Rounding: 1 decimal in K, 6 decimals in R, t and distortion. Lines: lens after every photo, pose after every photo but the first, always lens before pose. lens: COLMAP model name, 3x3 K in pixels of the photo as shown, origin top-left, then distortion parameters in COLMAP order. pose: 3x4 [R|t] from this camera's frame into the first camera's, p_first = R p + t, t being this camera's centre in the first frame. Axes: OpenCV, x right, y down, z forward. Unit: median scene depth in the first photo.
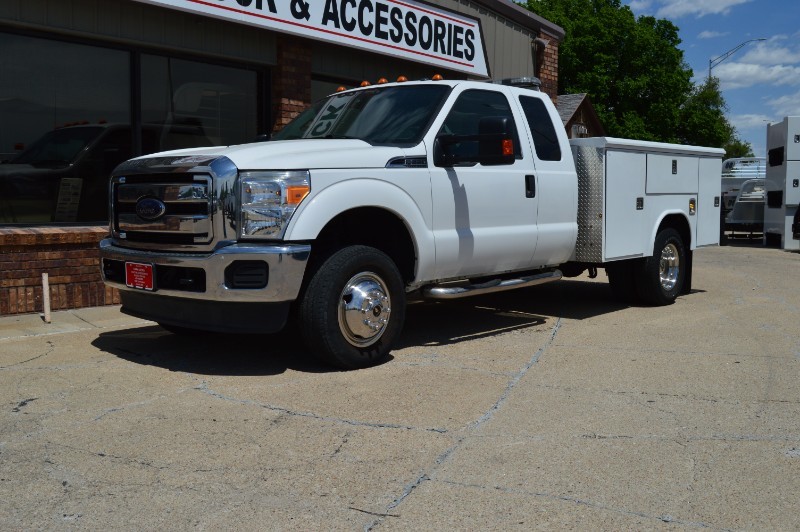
lens RADIAL K [[839.3, 0, 398.9], [0, 839.3, 266.1], [0, 0, 1]] dist [-0.074616, 0.008710]
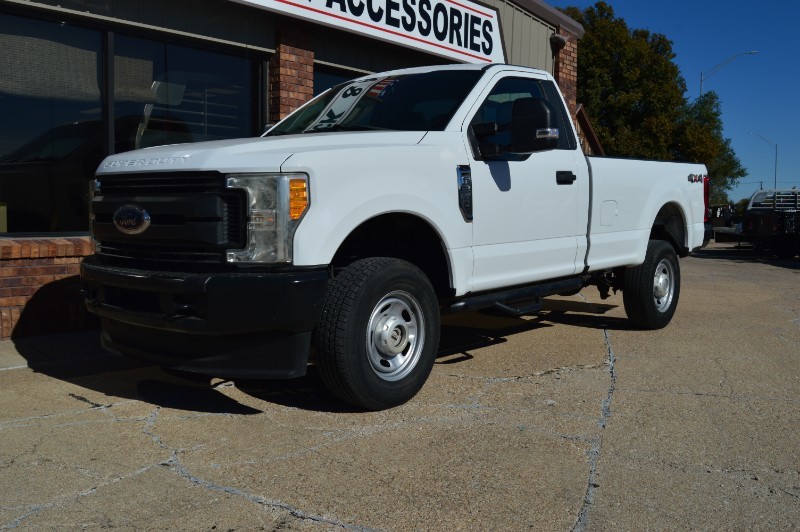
lens RADIAL K [[812.6, 0, 401.0], [0, 812.6, 263.4], [0, 0, 1]] dist [-0.075429, 0.007650]
pose [[0.999890, 0.003769, 0.014319, -0.023732], [-0.003593, 0.999918, -0.012292, -0.010121], [-0.014365, 0.012239, 0.999822, 0.148013]]
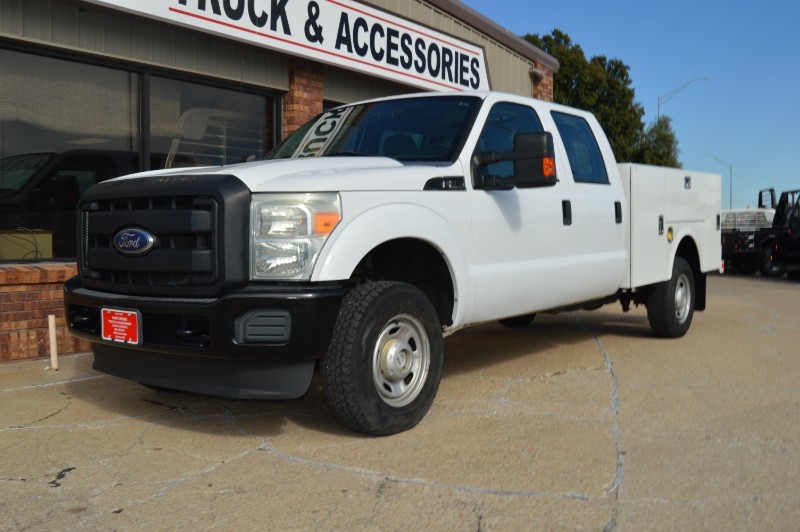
lens RADIAL K [[812.6, 0, 401.0], [0, 812.6, 263.4], [0, 0, 1]] dist [-0.075429, 0.007650]
pose [[0.997924, -0.011185, 0.063423, -0.074424], [0.013892, 0.999004, -0.042406, -0.003338], [-0.062885, 0.043199, 0.997085, 0.077710]]
